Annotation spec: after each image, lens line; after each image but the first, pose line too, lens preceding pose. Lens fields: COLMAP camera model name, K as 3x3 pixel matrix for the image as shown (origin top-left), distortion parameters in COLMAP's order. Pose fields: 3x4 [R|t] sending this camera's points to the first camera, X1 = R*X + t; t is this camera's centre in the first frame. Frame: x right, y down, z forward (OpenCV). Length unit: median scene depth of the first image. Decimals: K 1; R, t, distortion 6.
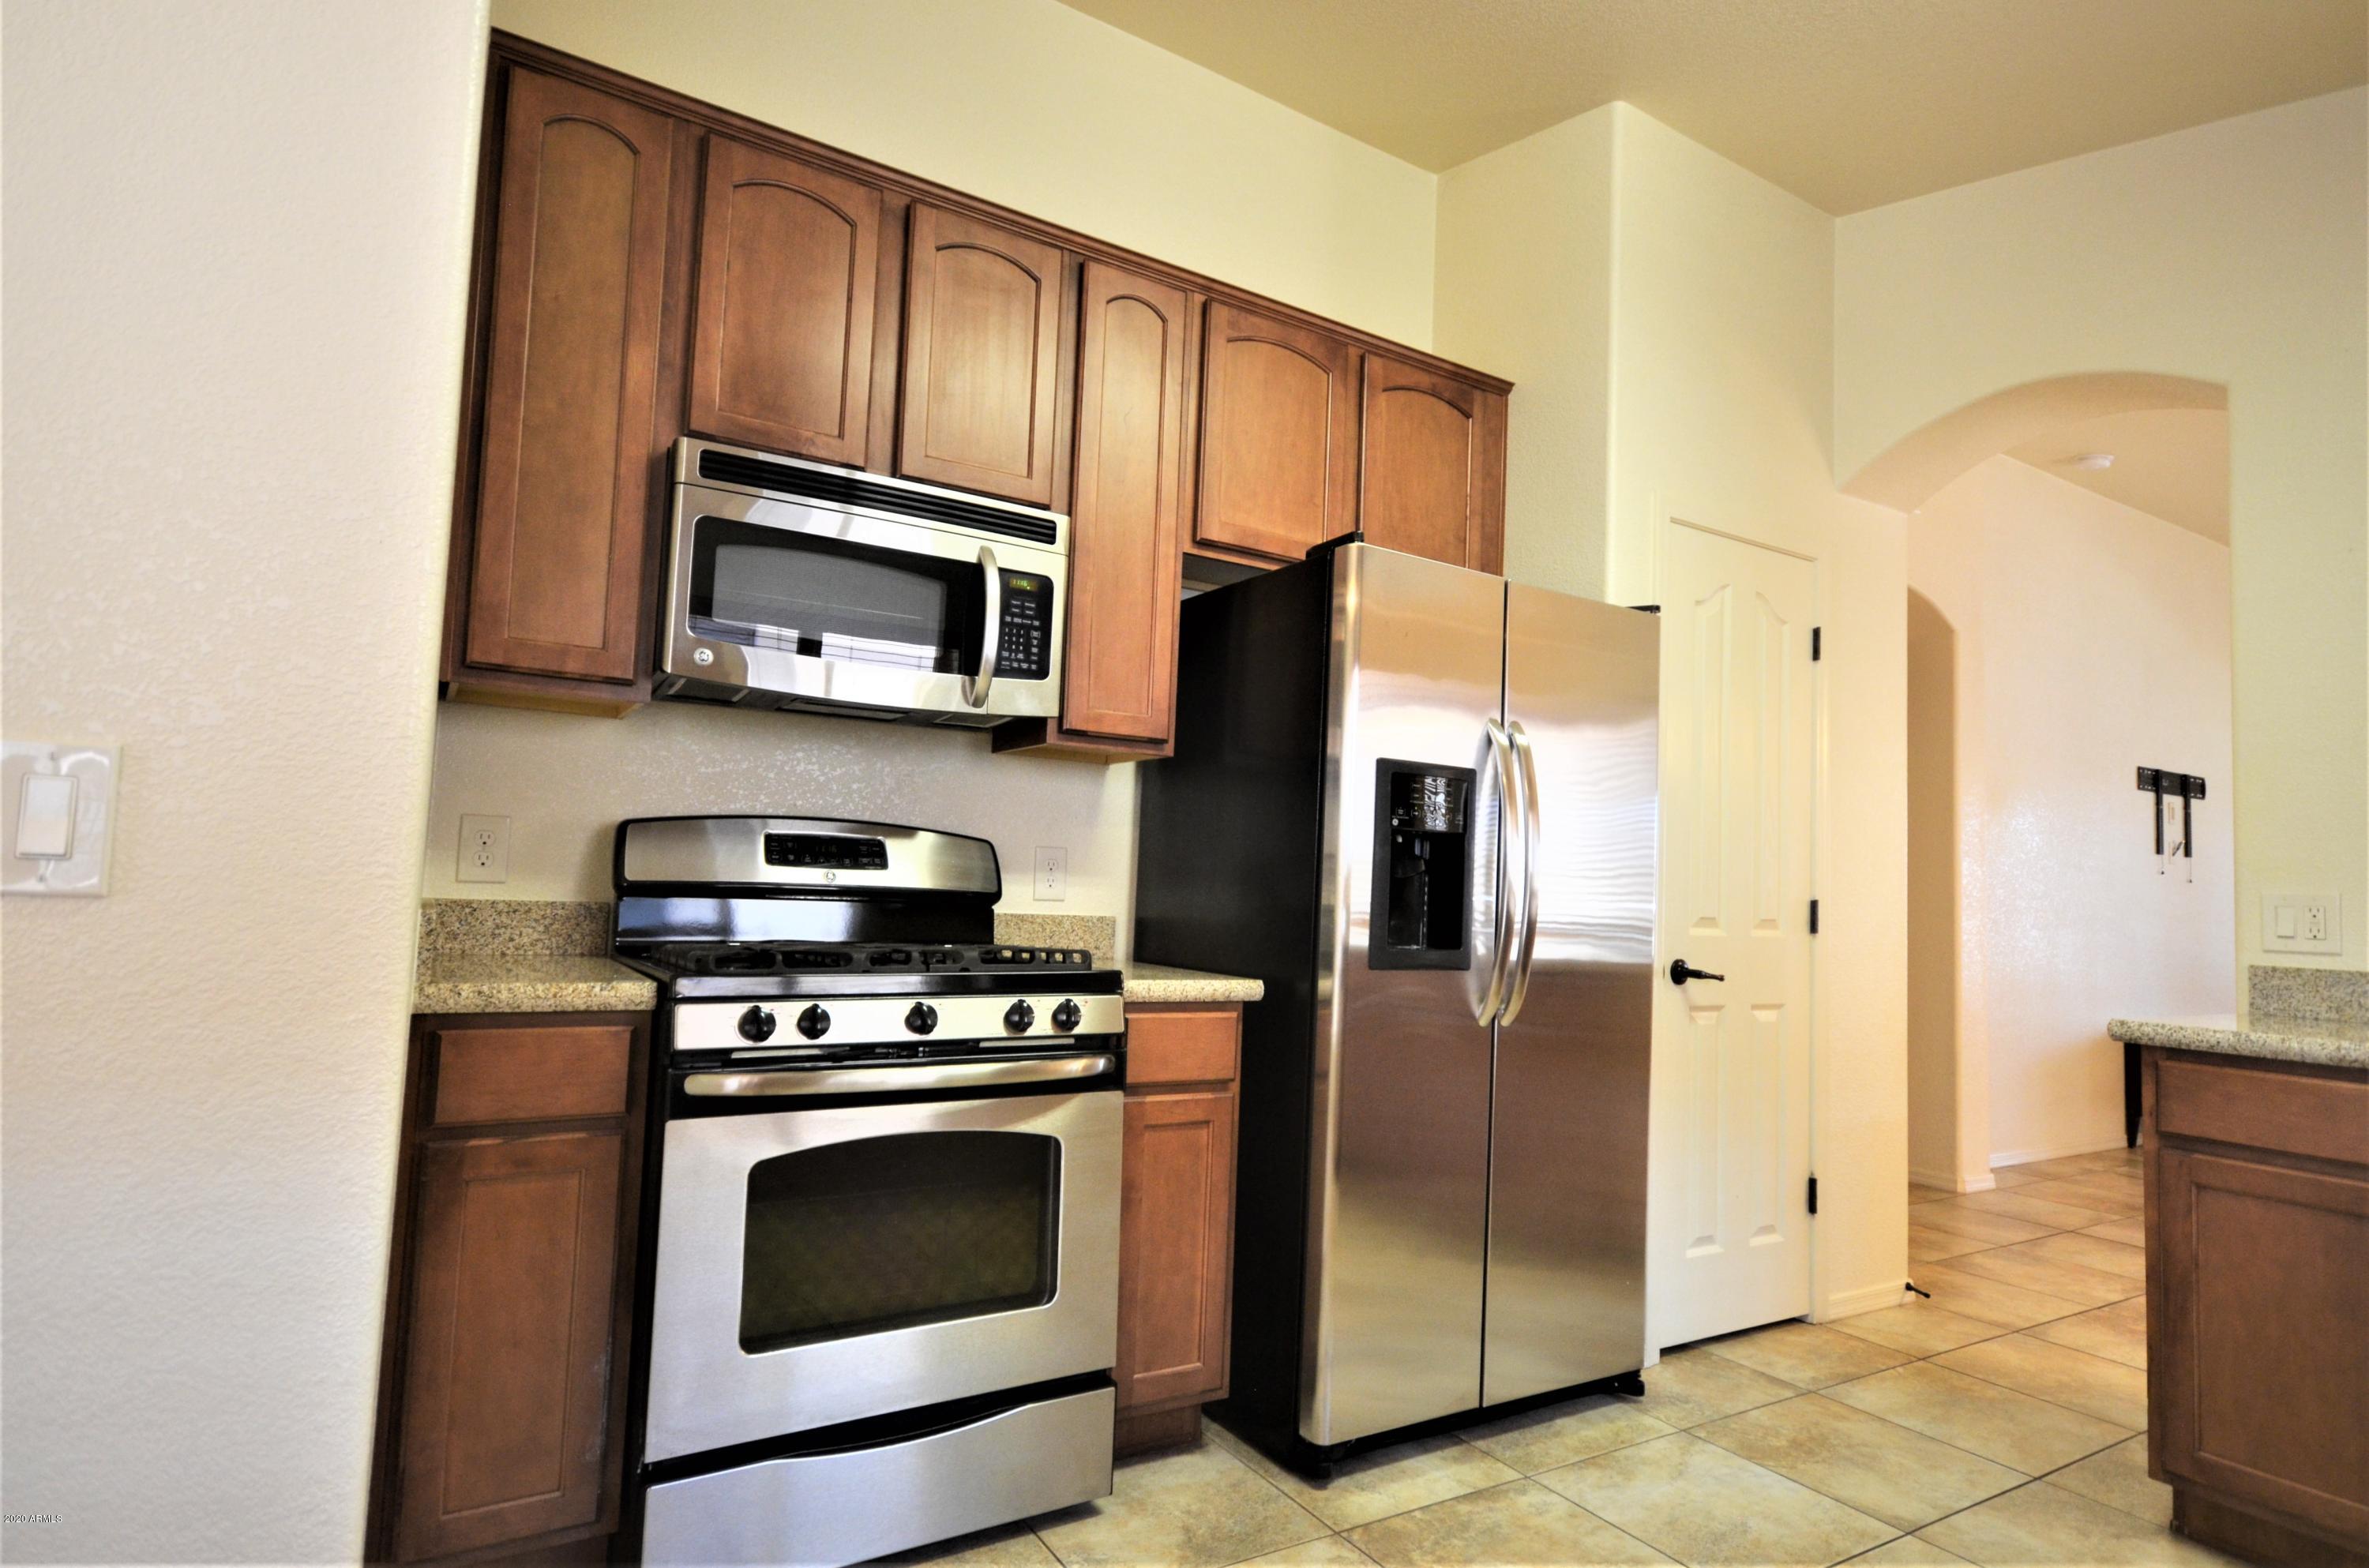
lens RADIAL K [[1225.9, 0, 1178.7], [0, 1225.9, 814.6], [0, 0, 1]] dist [0.021276, -0.011163]
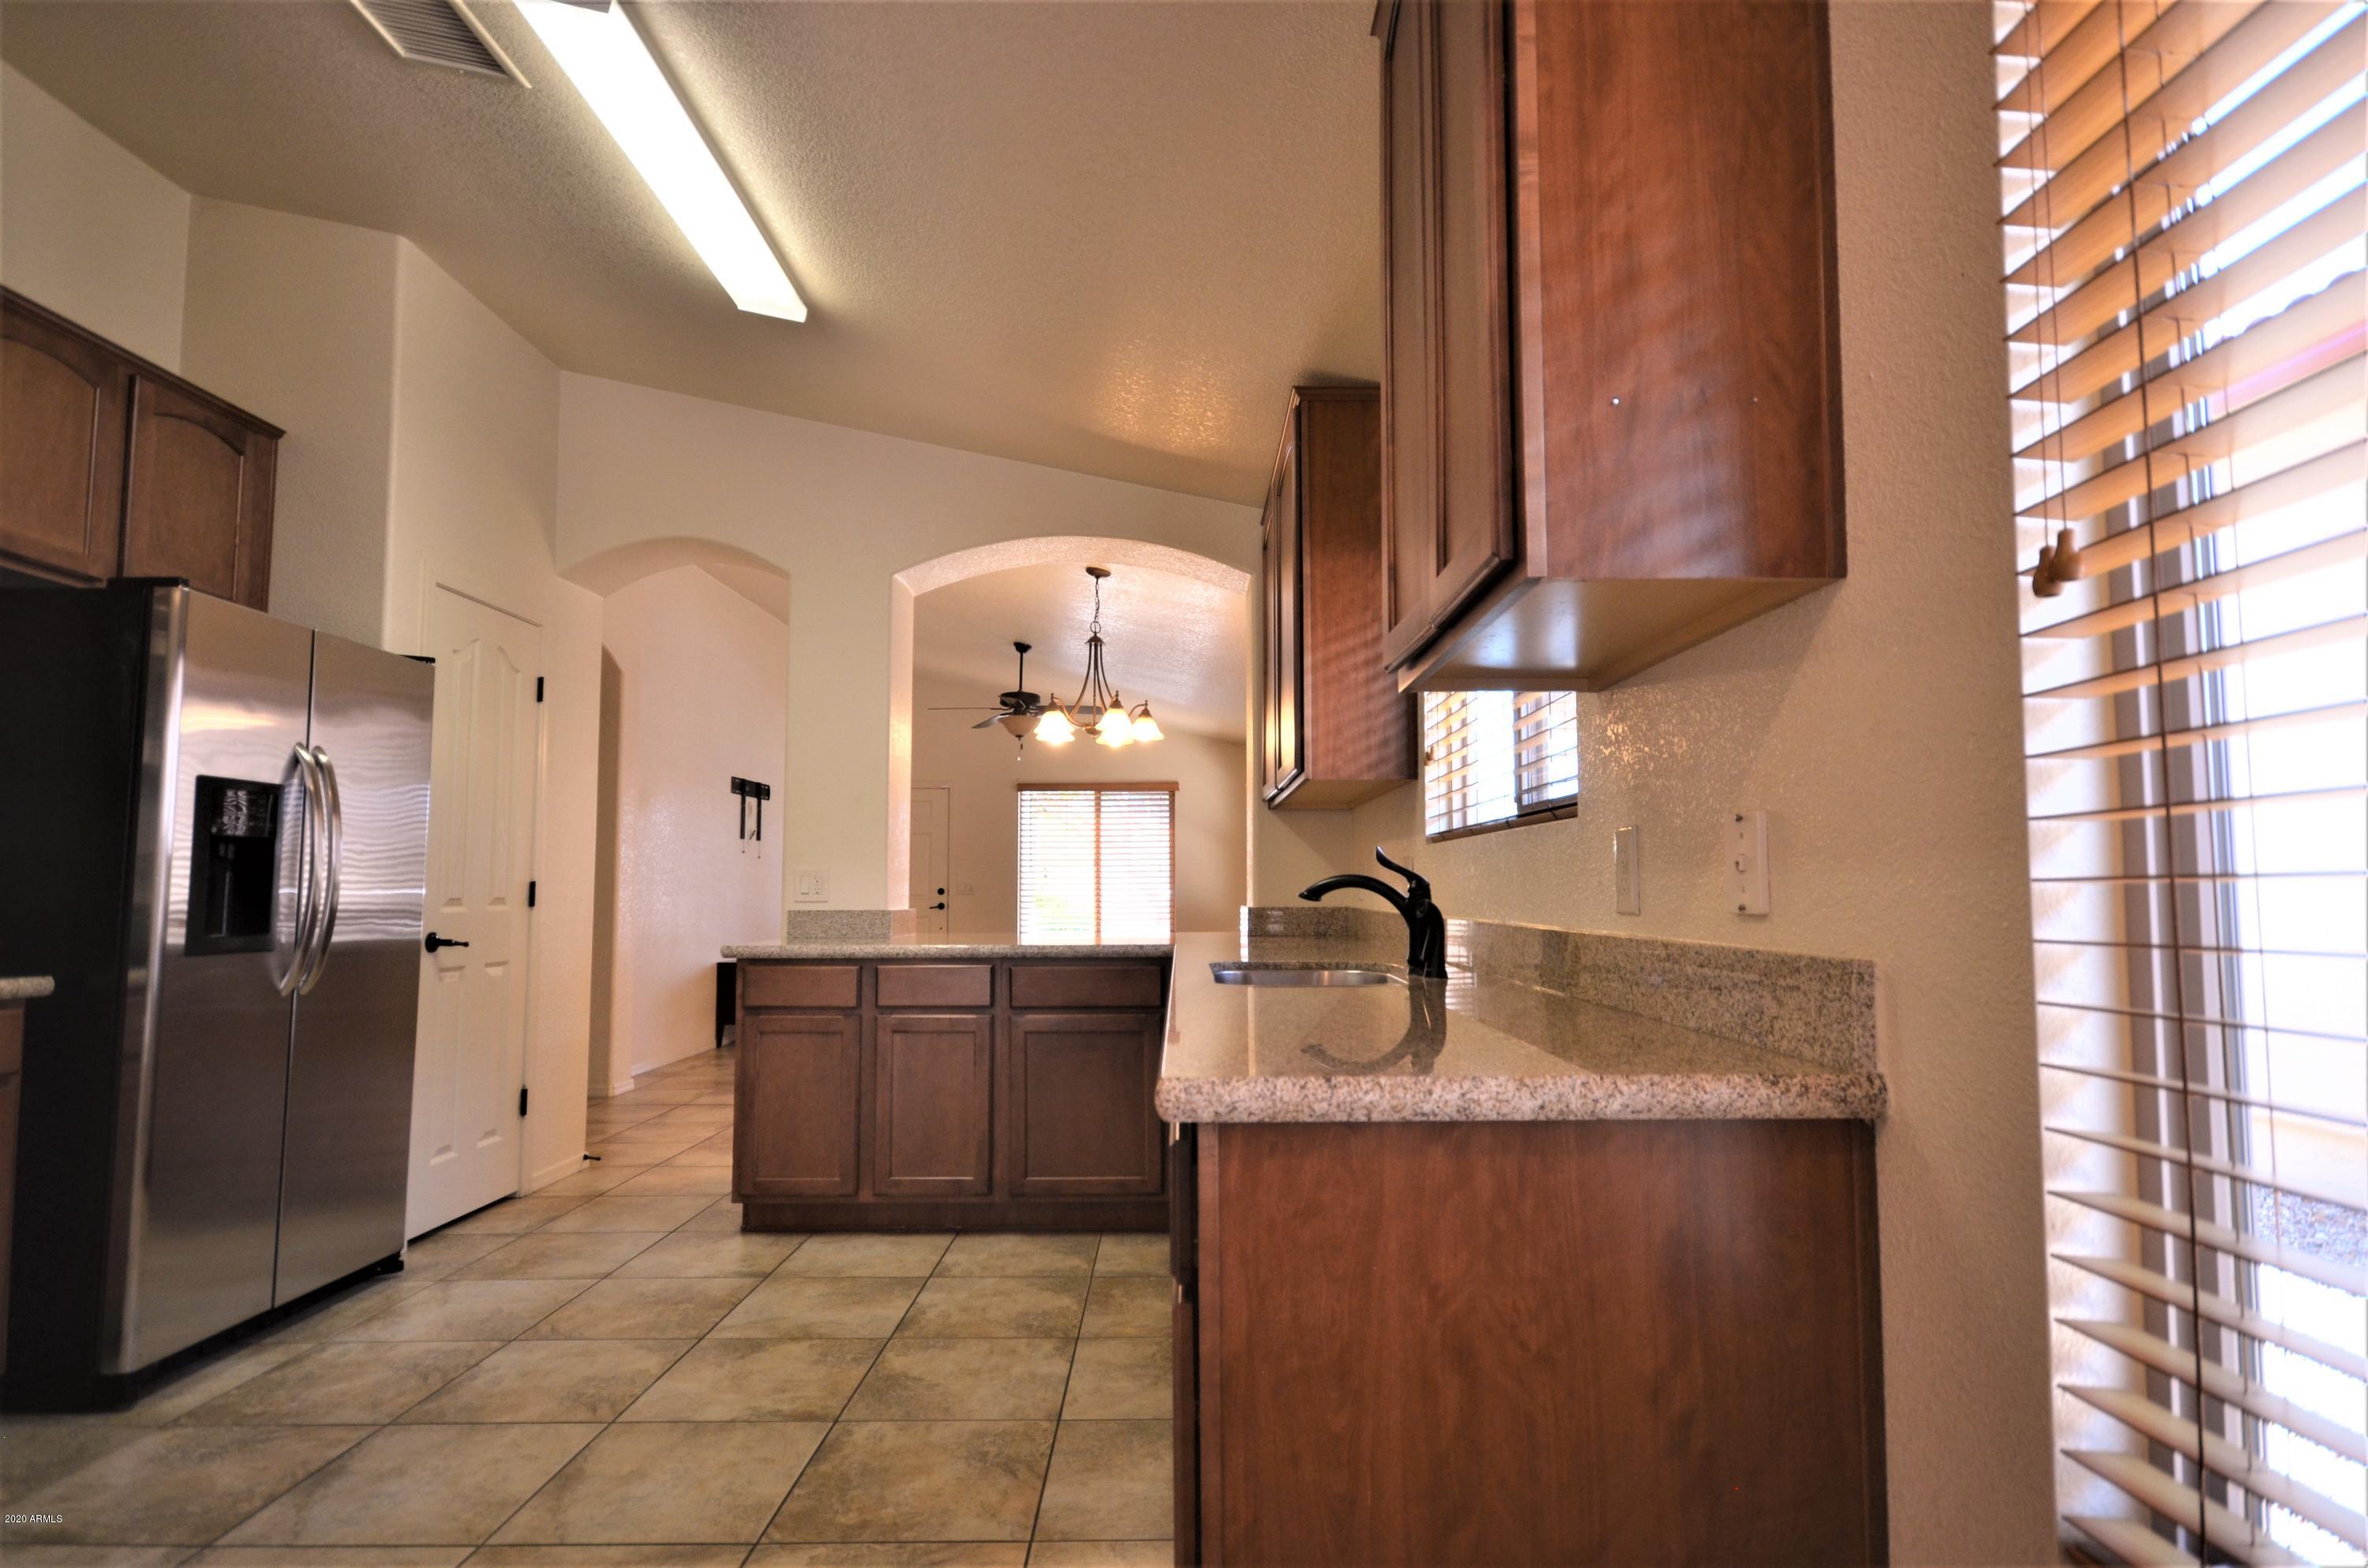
lens RADIAL K [[1154.9, 0, 1189.3], [0, 1154.9, 799.1], [0, 0, 1]] dist [0.000221, -0.001437]
pose [[0.504210, 0.025957, 0.863191, -0.252437], [-0.029049, 0.999492, -0.013087, -0.029397], [-0.863093, -0.018476, 0.504708, -0.298238]]
